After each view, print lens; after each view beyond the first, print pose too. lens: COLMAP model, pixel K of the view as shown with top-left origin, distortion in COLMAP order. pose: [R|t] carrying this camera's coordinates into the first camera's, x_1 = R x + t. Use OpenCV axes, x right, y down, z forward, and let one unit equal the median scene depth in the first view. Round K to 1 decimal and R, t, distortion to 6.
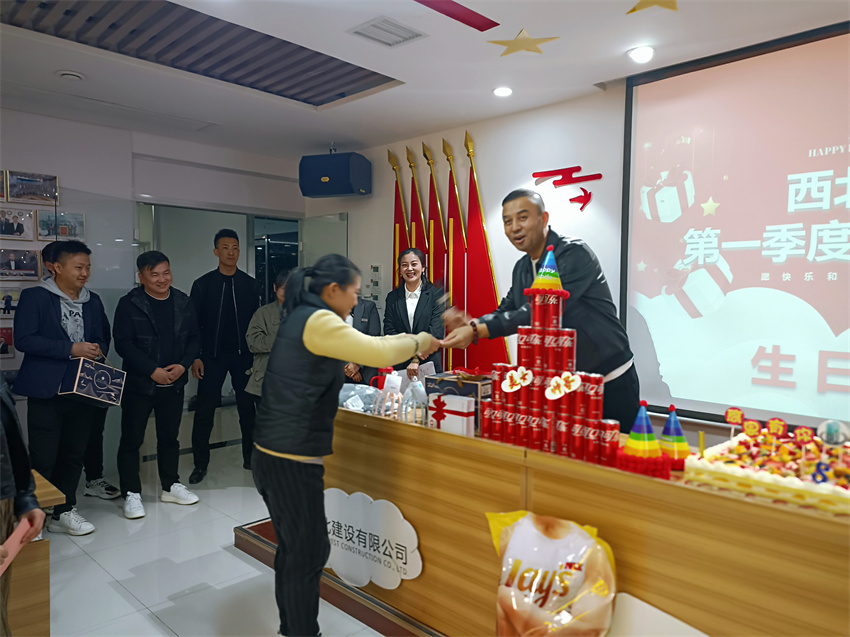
lens RADIAL K [[625.3, 0, 425.0], [0, 625.3, 318.5], [0, 0, 1]] dist [0.076269, -0.080579]
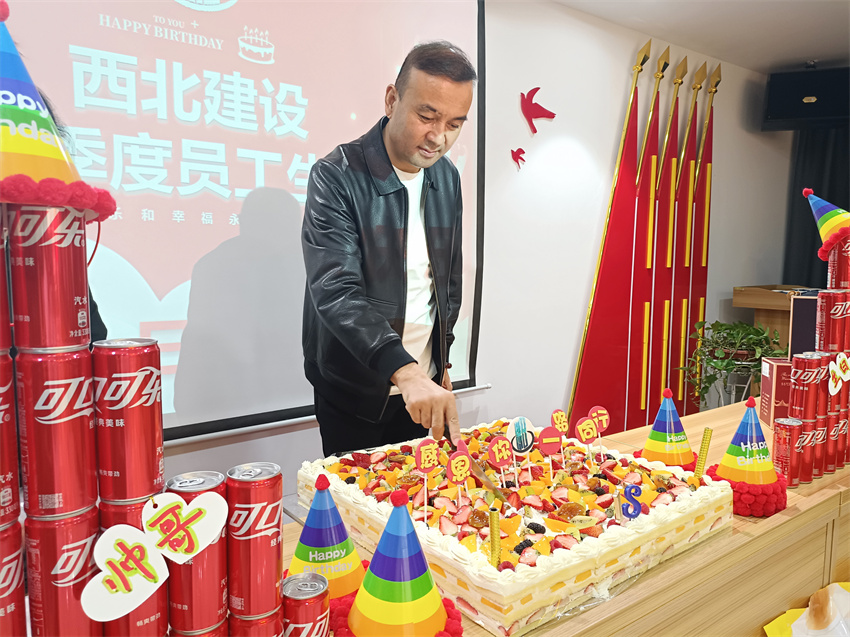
lens RADIAL K [[628.5, 0, 425.0], [0, 628.5, 318.5], [0, 0, 1]] dist [0.038657, -0.009282]
pose [[0.143653, -0.106293, 0.983903, -0.017686], [0.038388, 0.994065, 0.101787, -0.011059], [-0.988883, 0.023148, 0.146881, 0.583006]]
